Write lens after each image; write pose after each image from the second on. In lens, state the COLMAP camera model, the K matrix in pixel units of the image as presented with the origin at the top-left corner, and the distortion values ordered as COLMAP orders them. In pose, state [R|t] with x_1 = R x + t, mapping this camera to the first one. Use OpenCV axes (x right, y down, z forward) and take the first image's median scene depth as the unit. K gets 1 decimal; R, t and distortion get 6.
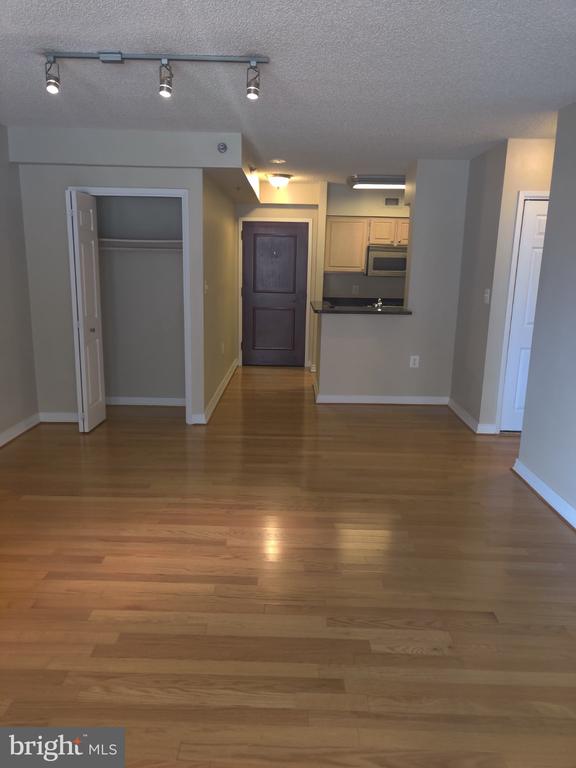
lens RADIAL K [[572.1, 0, 288.0], [0, 572.1, 384.0], [0, 0, 1]] dist [0.002754, 0.002656]
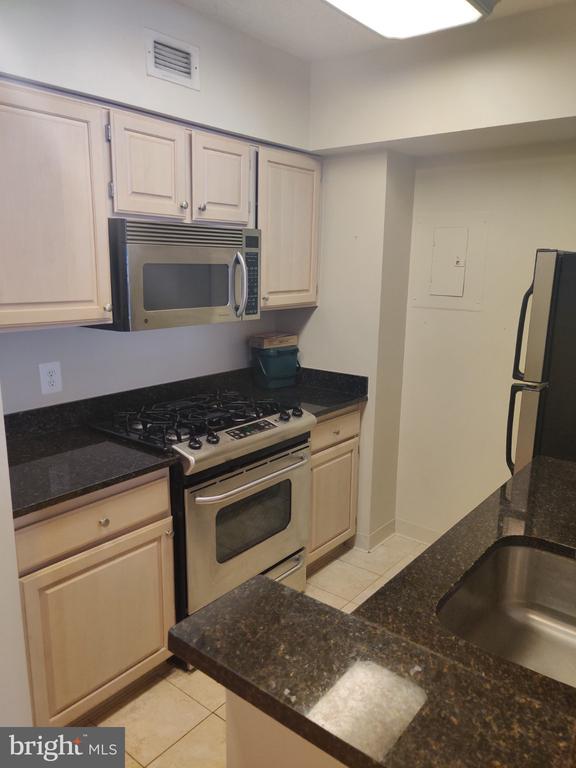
lens RADIAL K [[572.1, 0, 288.0], [0, 572.1, 384.0], [0, 0, 1]] dist [0.002754, 0.002656]
pose [[0.620351, -0.182246, 0.762857, -0.020863], [0.168400, 0.980896, 0.097394, -0.182132], [-0.766033, 0.068047, 0.639190, 0.786232]]
